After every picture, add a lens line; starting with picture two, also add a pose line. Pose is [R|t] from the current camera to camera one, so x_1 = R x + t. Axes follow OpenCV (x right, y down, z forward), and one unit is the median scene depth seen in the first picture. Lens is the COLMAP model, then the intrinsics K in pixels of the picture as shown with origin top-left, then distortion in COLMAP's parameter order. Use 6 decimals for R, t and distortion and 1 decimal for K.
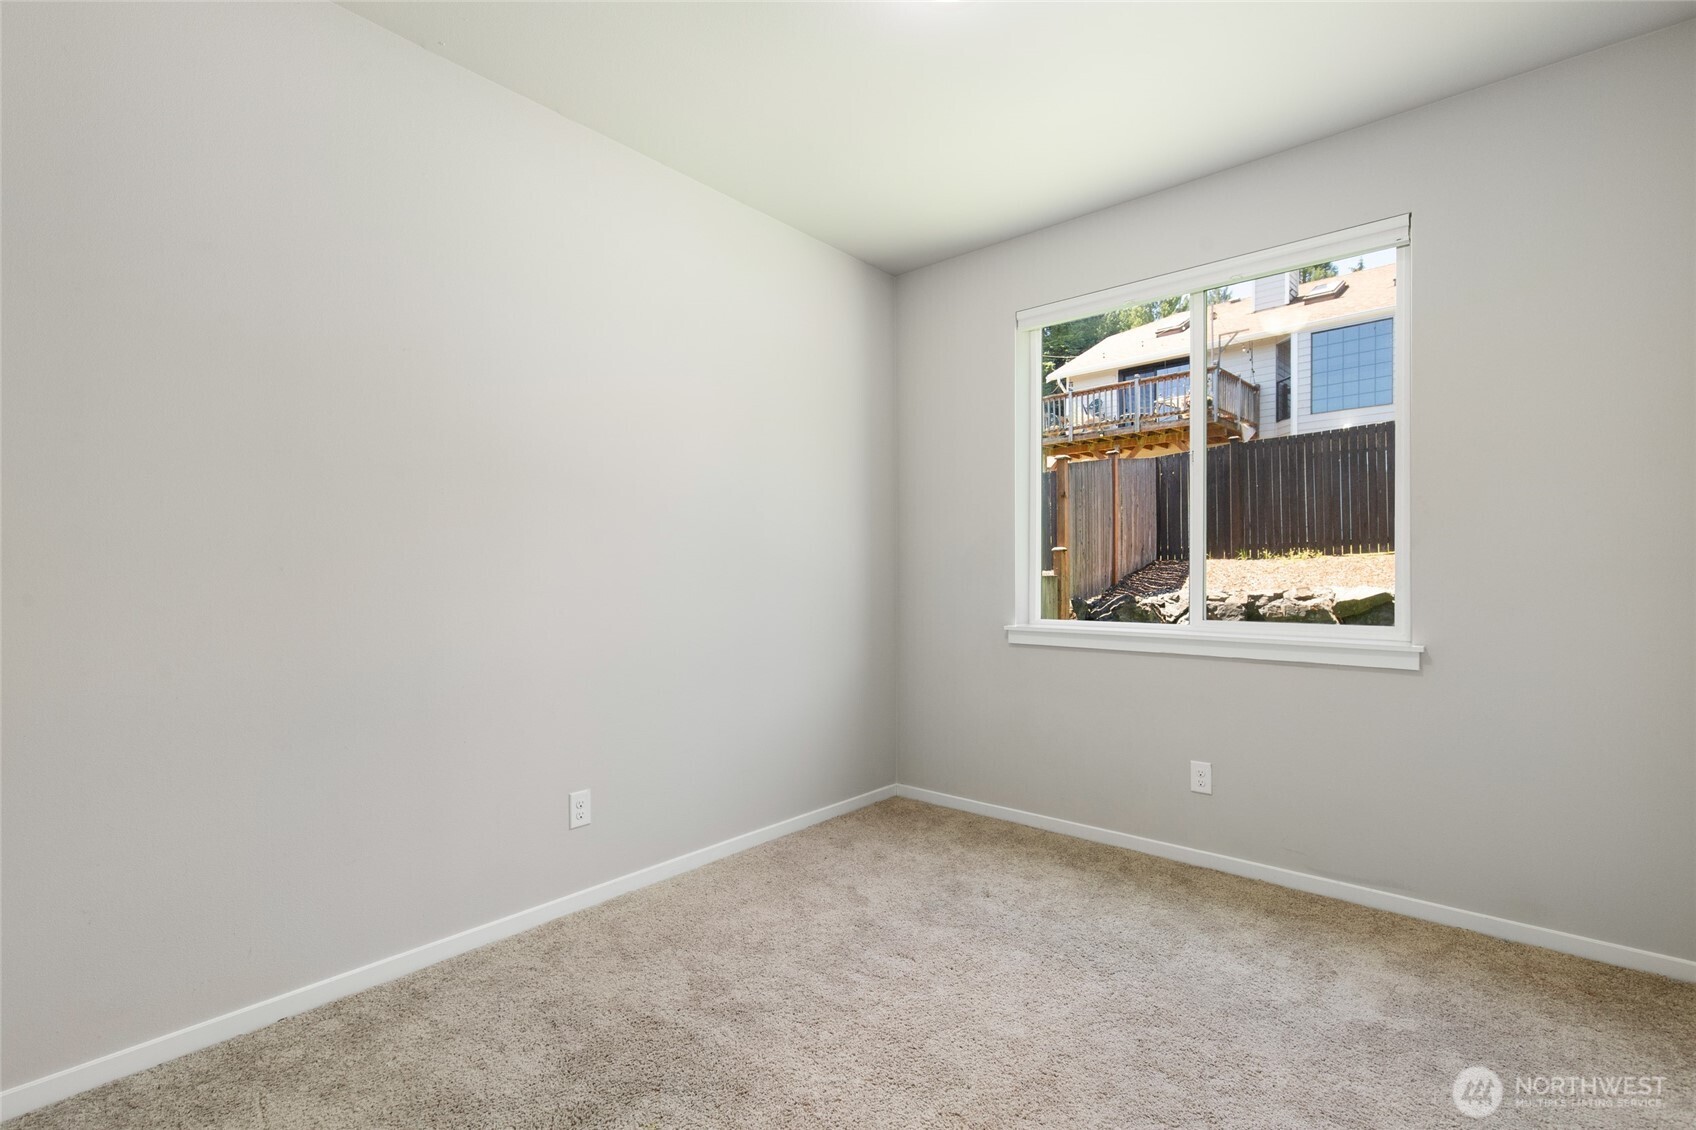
lens RADIAL K [[770.5, 0, 847.9], [0, 770.5, 566.1], [0, 0, 1]] dist [0.000985, 0.000508]
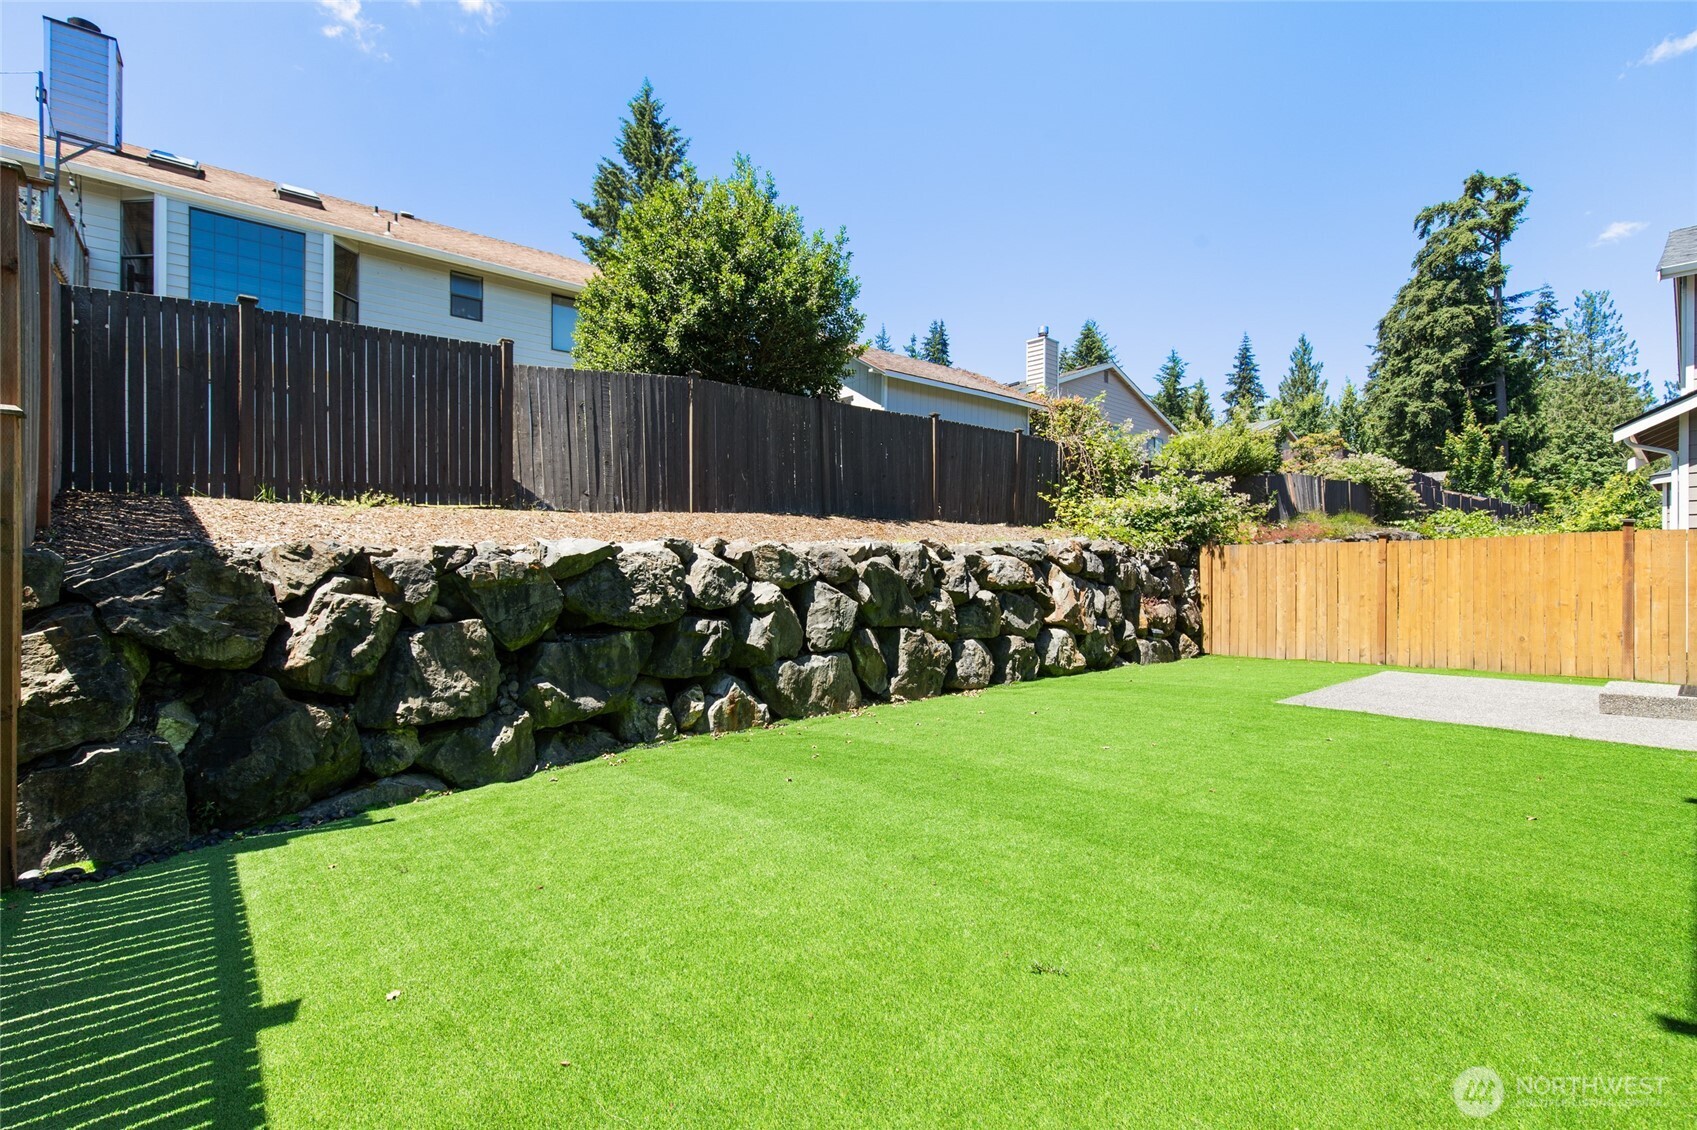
lens RADIAL K [[771.0, 0, 852.6], [0, 771.0, 570.1], [0, 0, 1]] dist [0.000985, 0.000508]
pose [[0.135524, 0.005848, 0.990757, -0.033085], [-0.013589, 0.999899, -0.004043, 0.052844], [-0.990681, -0.012915, 0.135590, 0.583513]]
